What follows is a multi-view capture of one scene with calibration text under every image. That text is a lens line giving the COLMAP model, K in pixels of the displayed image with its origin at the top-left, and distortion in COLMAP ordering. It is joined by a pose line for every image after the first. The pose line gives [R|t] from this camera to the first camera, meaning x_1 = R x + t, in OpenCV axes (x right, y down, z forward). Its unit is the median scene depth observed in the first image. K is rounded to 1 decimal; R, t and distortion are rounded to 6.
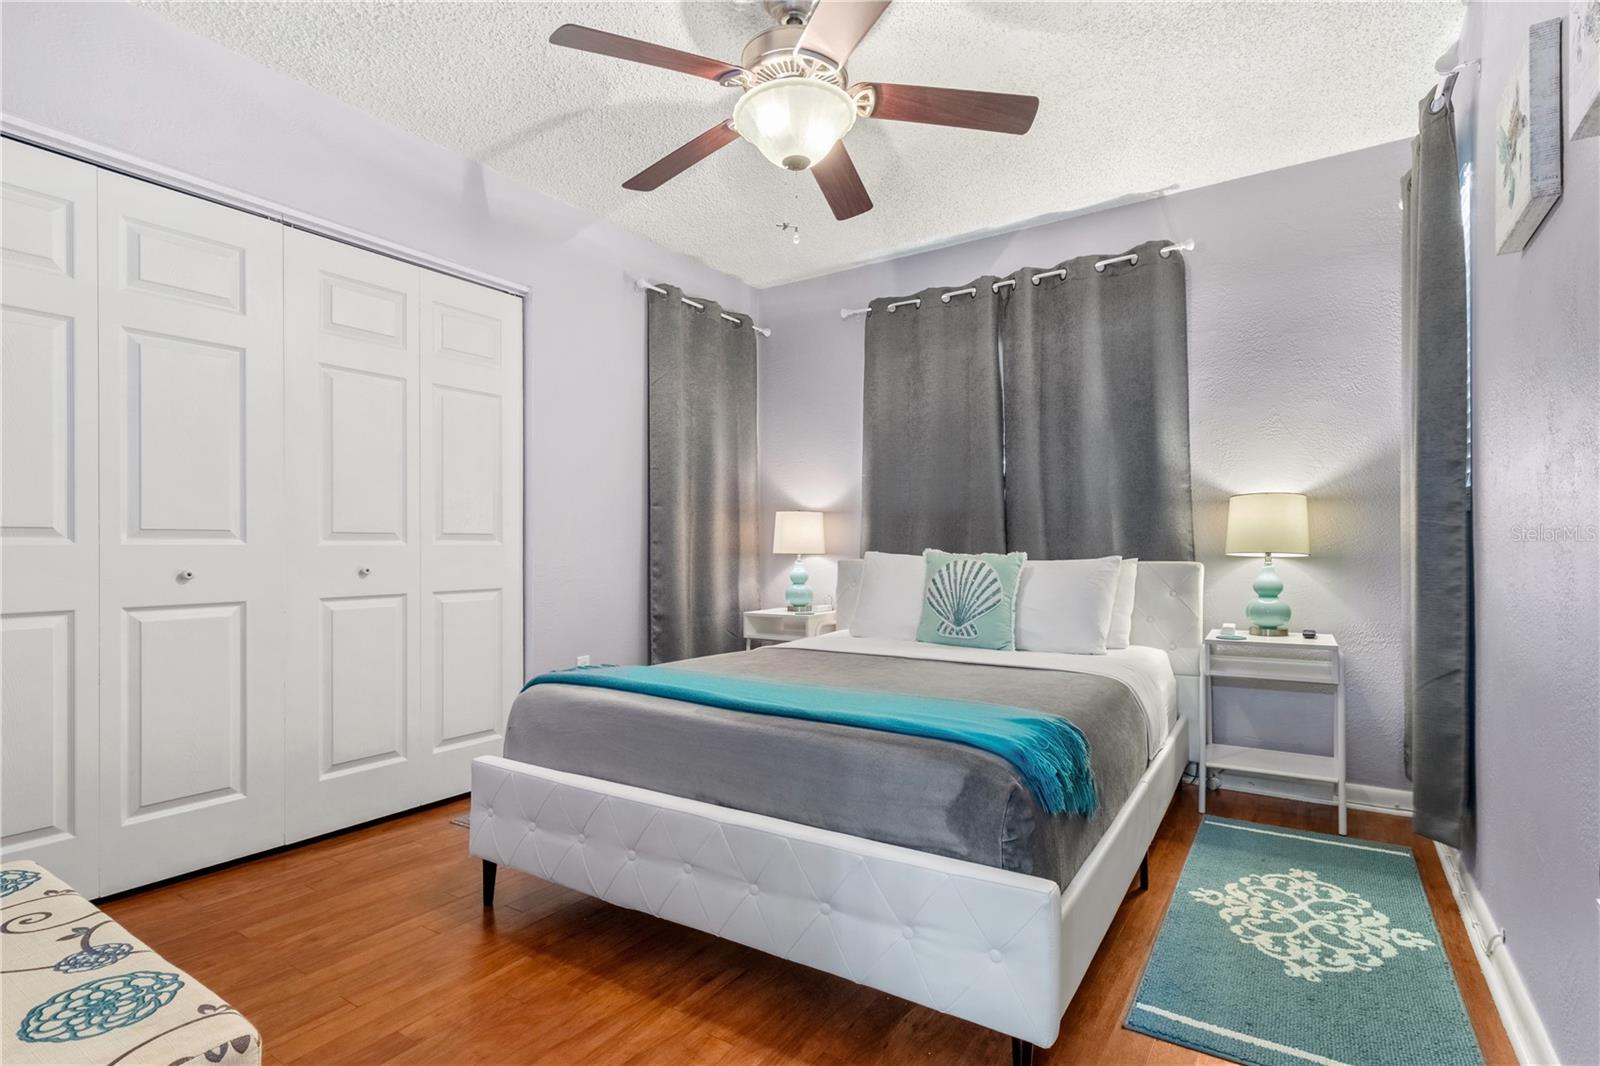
lens RADIAL K [[760.6, 0, 802.5], [0, 760.6, 553.5], [0, 0, 1]] dist [0.000110, 0.000495]
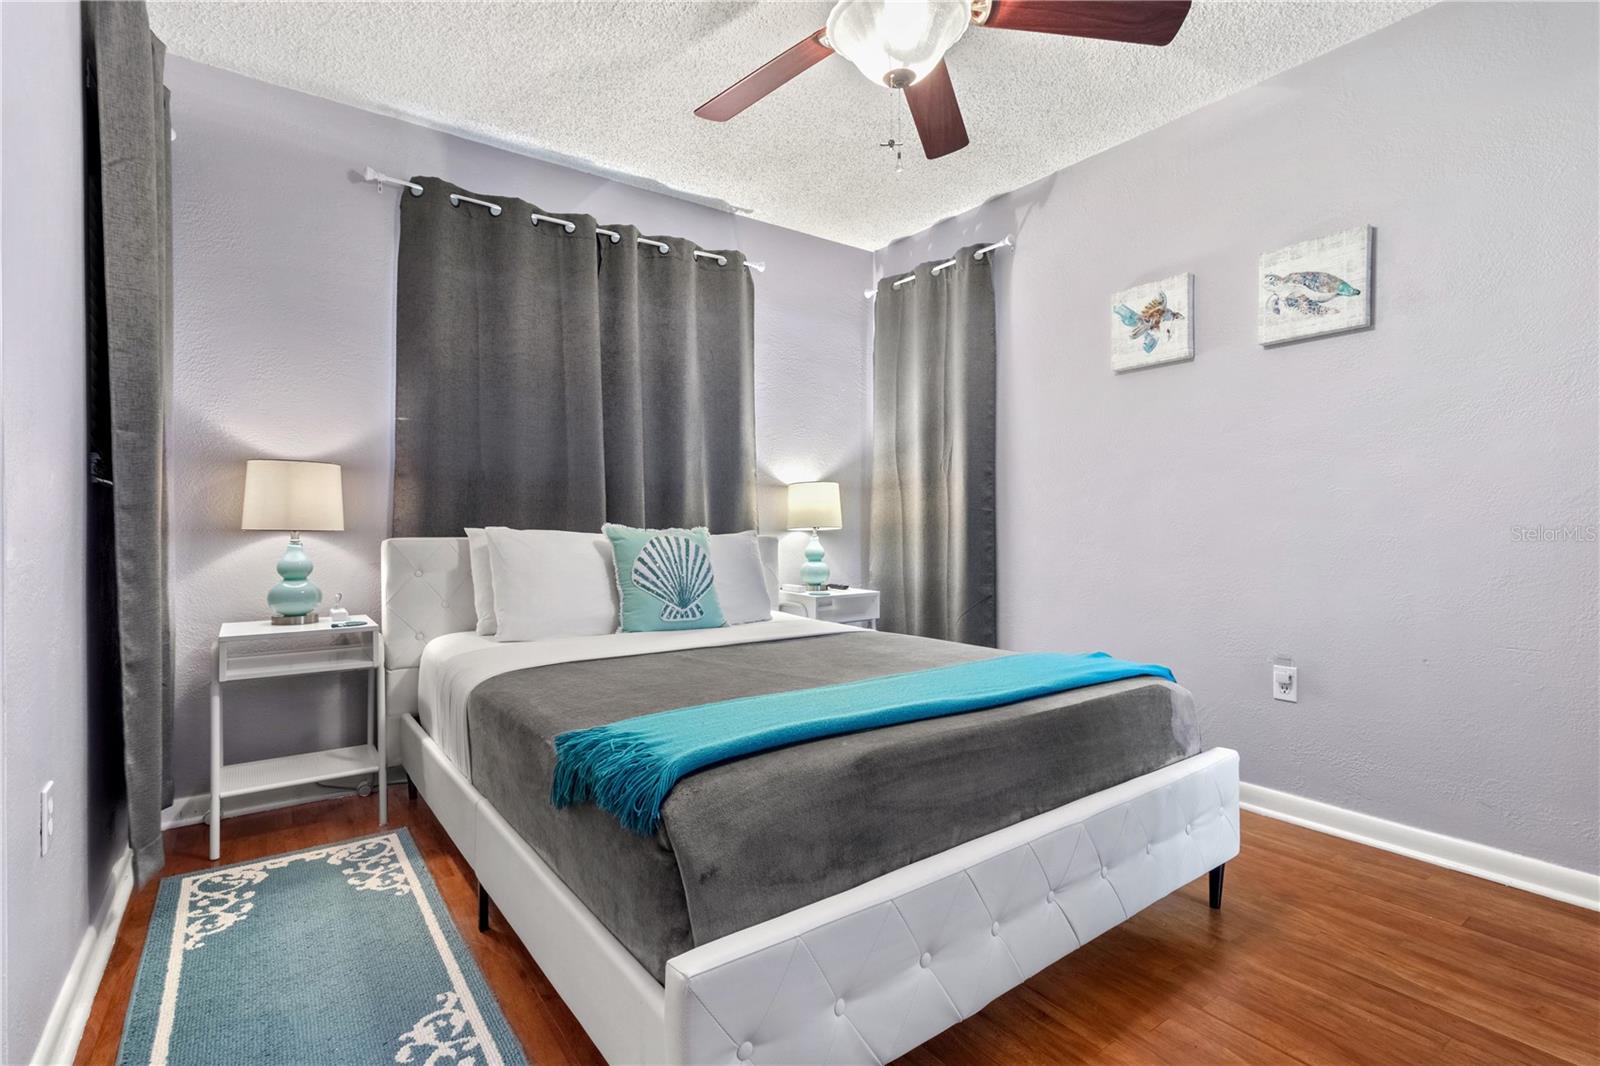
lens RADIAL K [[752.3, 0, 808.1], [0, 752.3, 535.8], [0, 0, 1]] dist [0.003584, -0.000628]
pose [[0.359150, -0.007485, 0.933250, -0.525125], [0.004891, 0.999969, 0.006138, 0.003679], [-0.933267, 0.002360, 0.359176, 0.483799]]
